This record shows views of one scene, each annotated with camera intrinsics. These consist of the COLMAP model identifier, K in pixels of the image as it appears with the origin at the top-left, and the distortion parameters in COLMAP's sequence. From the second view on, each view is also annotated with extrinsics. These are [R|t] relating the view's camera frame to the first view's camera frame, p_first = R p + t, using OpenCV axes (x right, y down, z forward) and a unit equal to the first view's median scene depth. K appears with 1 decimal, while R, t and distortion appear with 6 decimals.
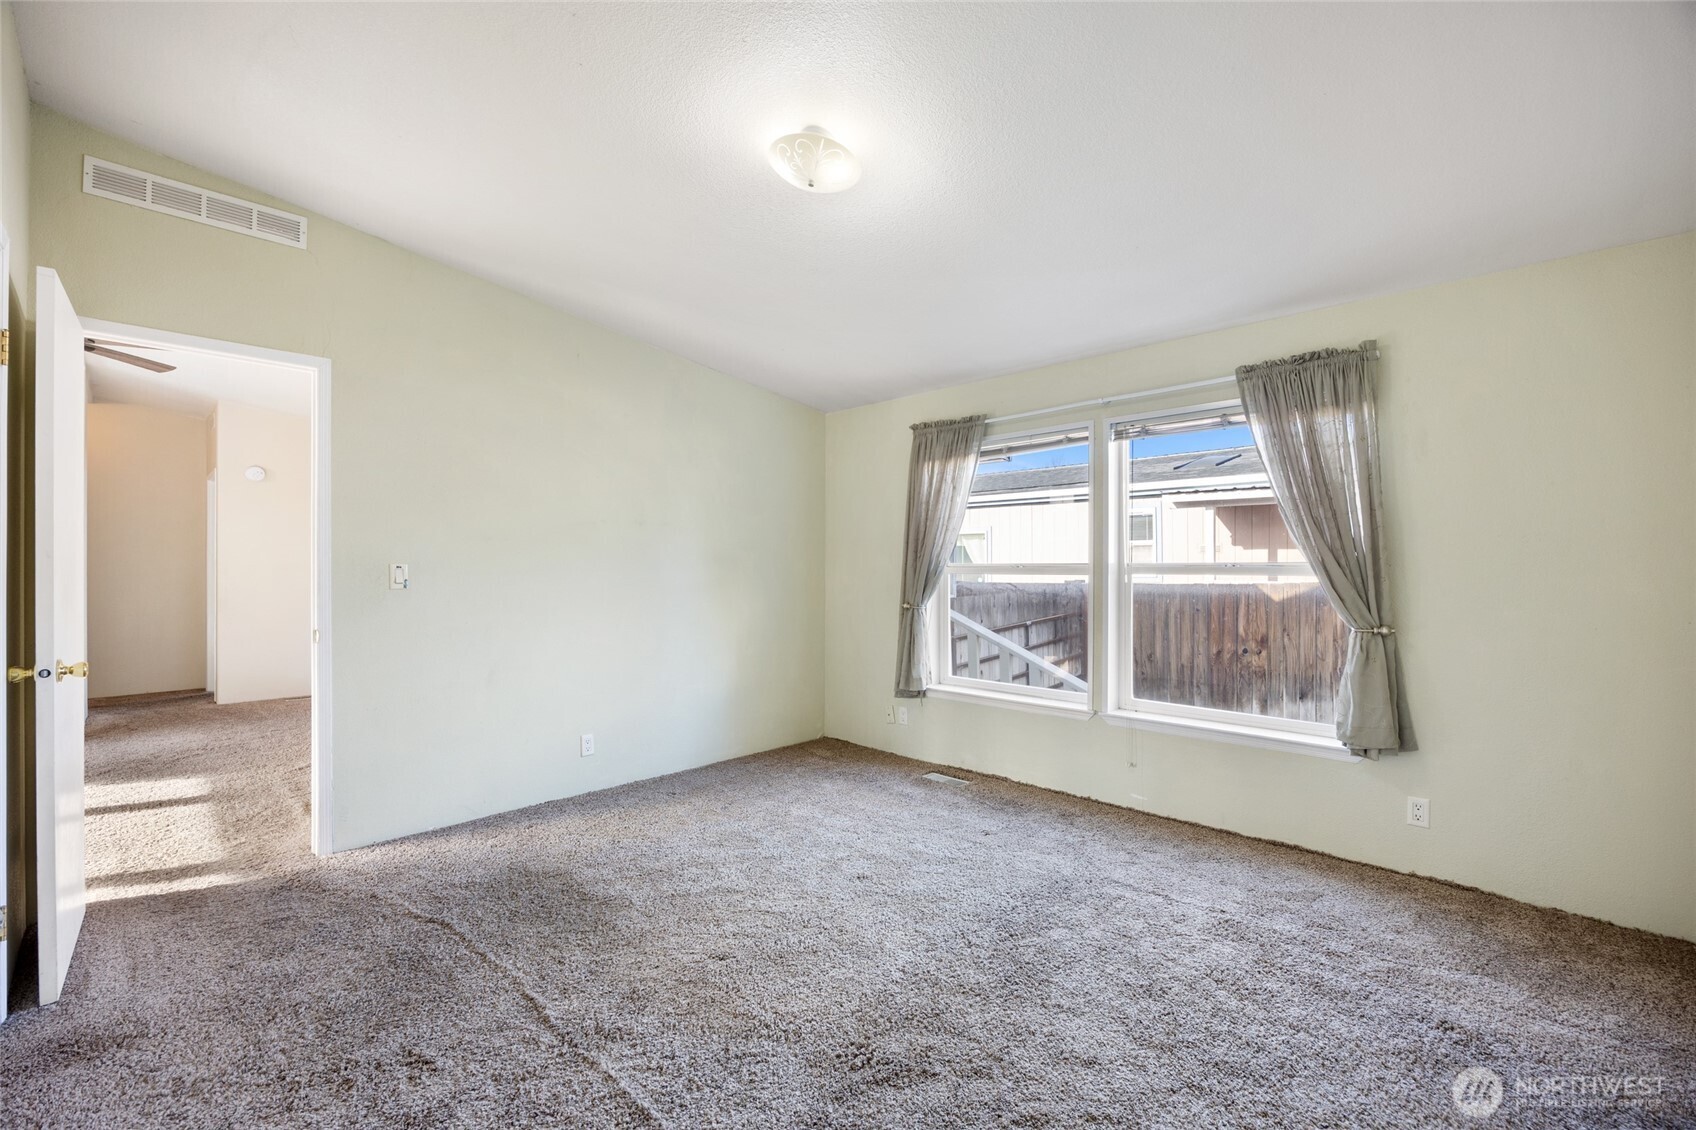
lens RADIAL K [[731.7, 0, 848.0], [0, 731.7, 565.0], [0, 0, 1]] dist [0.001666, 0.000163]
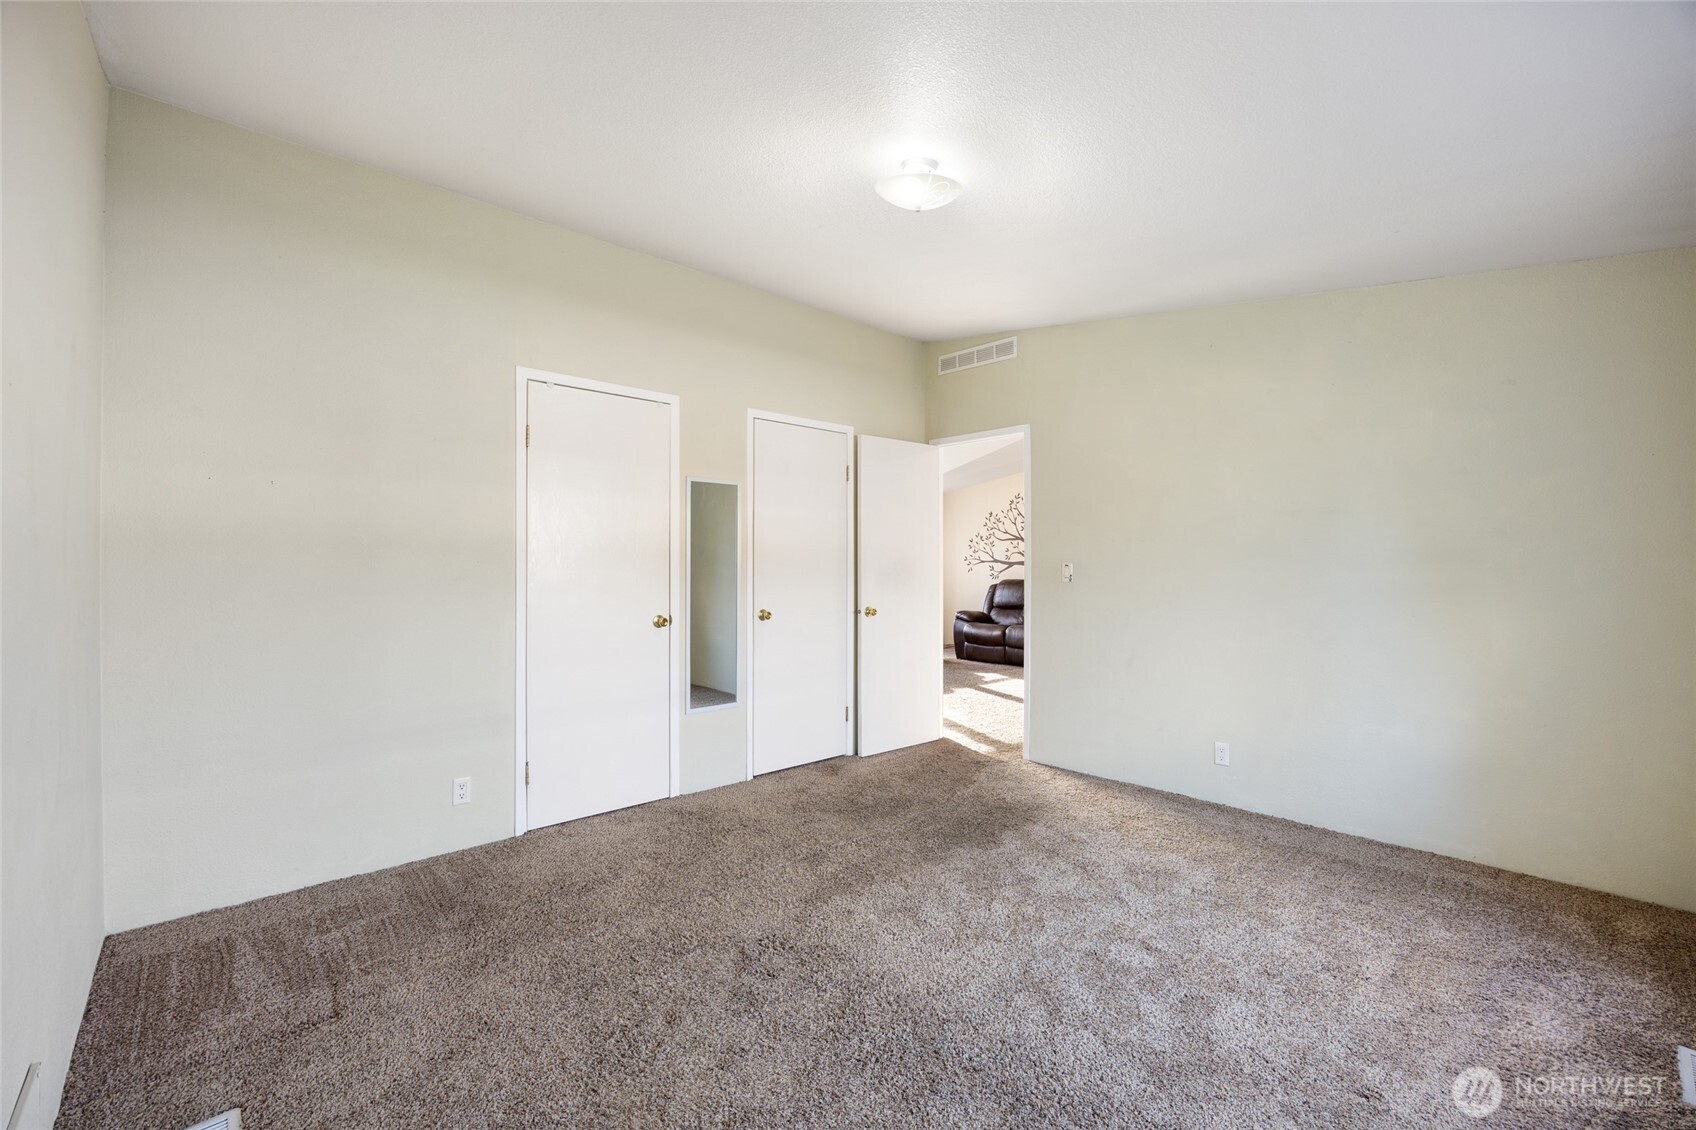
lens RADIAL K [[720.3, 0, 848.0], [0, 720.3, 565.0], [0, 0, 1]] dist [0.000233, 0.000012]
pose [[-0.058124, 0.000282, -0.998309, 0.626073], [-0.001052, 0.999999, 0.000344, 0.001660], [0.998309, 0.001070, -0.058123, 0.595752]]
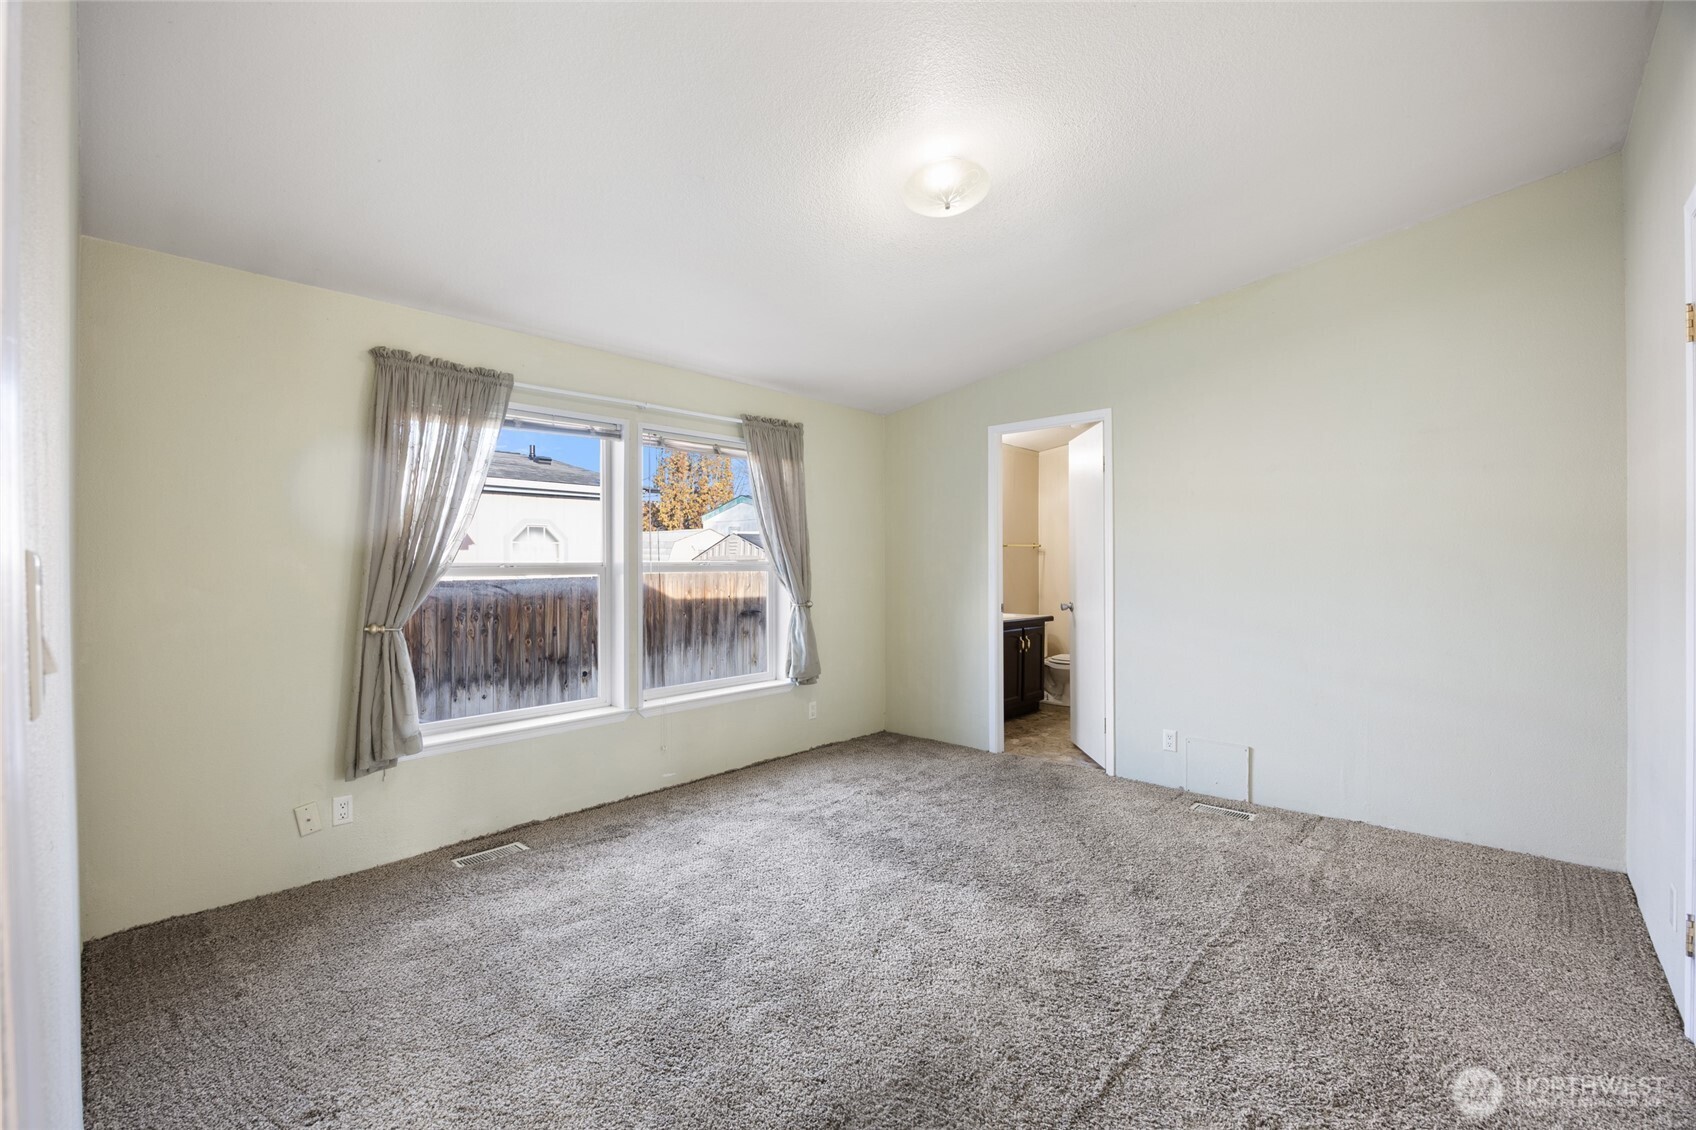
lens RADIAL K [[719.6, 0, 872.8], [0, 719.6, 571.8], [0, 0, 1]] dist [-0.016199, -0.000076]
pose [[-0.043652, -0.008751, 0.999008, -0.696697], [0.007274, 0.999932, 0.009077, 0.004073], [-0.999020, 0.007663, -0.043585, 0.743588]]
